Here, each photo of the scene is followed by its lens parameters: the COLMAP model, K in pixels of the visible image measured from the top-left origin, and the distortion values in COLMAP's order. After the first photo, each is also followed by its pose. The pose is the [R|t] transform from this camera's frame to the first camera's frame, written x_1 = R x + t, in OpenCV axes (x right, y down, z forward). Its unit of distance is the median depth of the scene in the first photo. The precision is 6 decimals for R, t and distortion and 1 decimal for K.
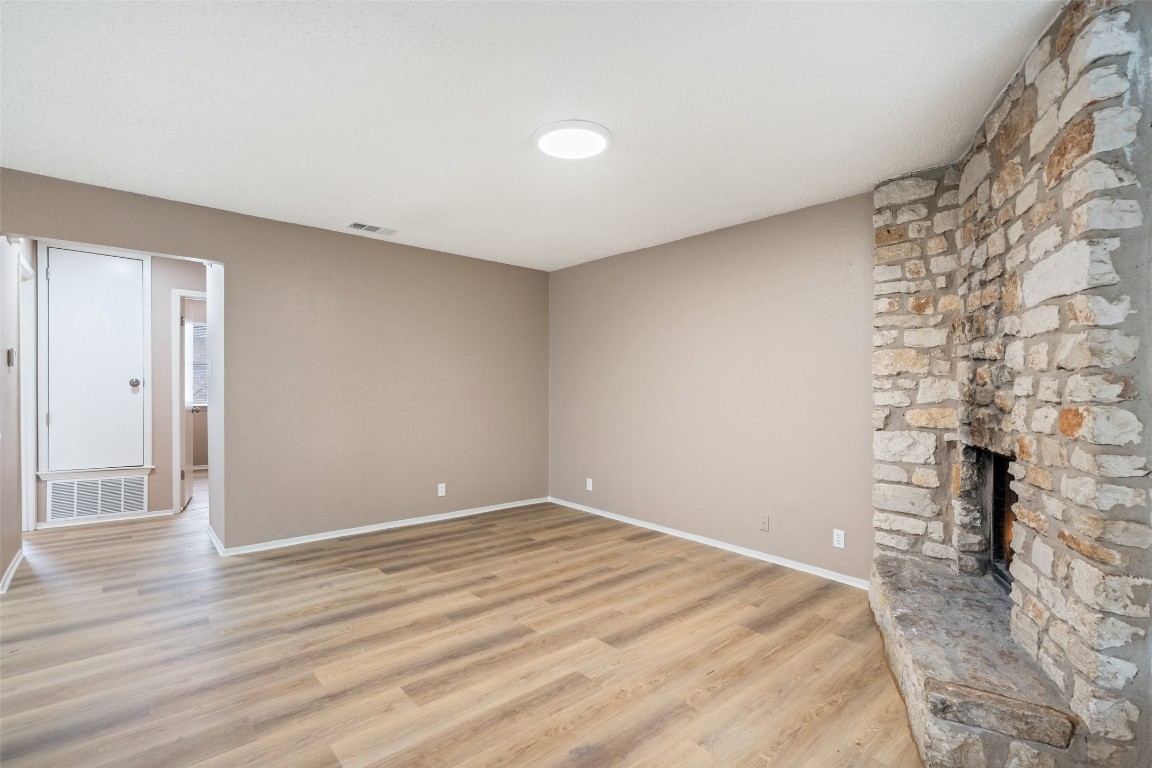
lens RADIAL K [[528.1, 0, 571.4], [0, 528.1, 392.4], [0, 0, 1]] dist [-0.000718, 0.000972]
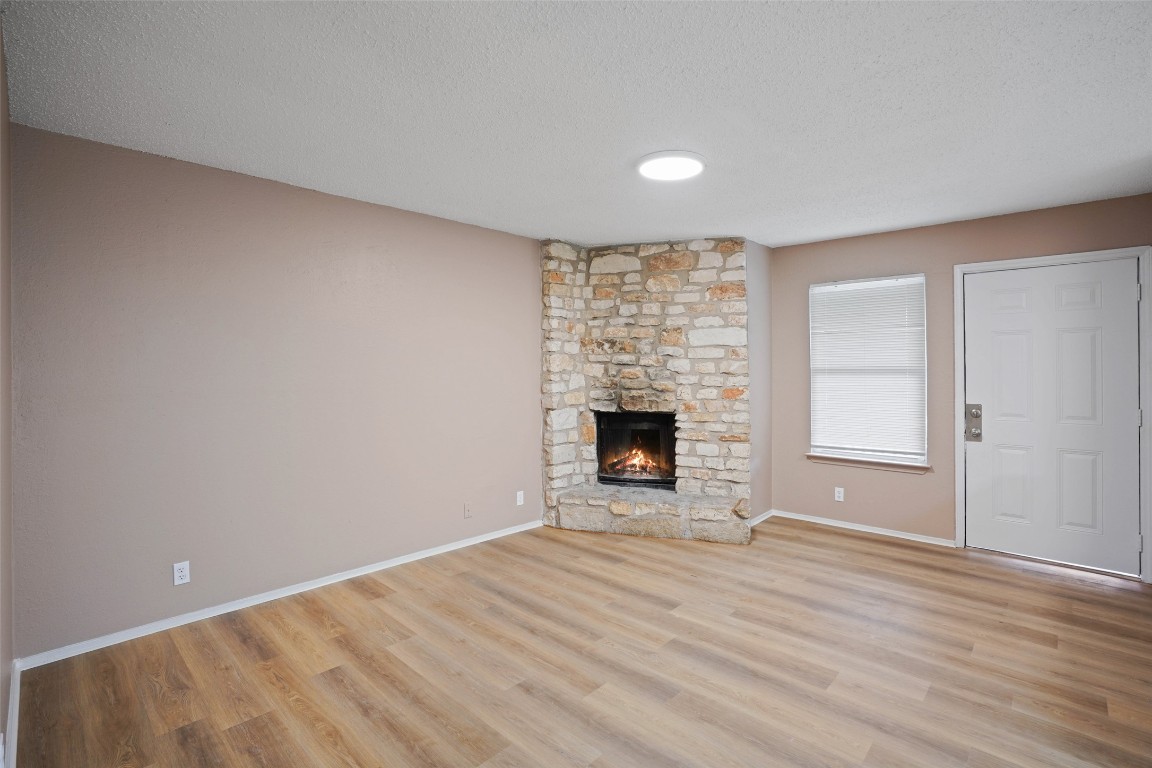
lens RADIAL K [[533.3, 0, 583.0], [0, 533.3, 360.4], [0, 0, 1]] dist [-0.050227, 0.002657]
pose [[-0.103328, 0.000609, 0.994647, -0.913837], [0.008995, 0.999959, 0.000322, -0.066174], [-0.994607, 0.008980, -0.103329, 1.117989]]
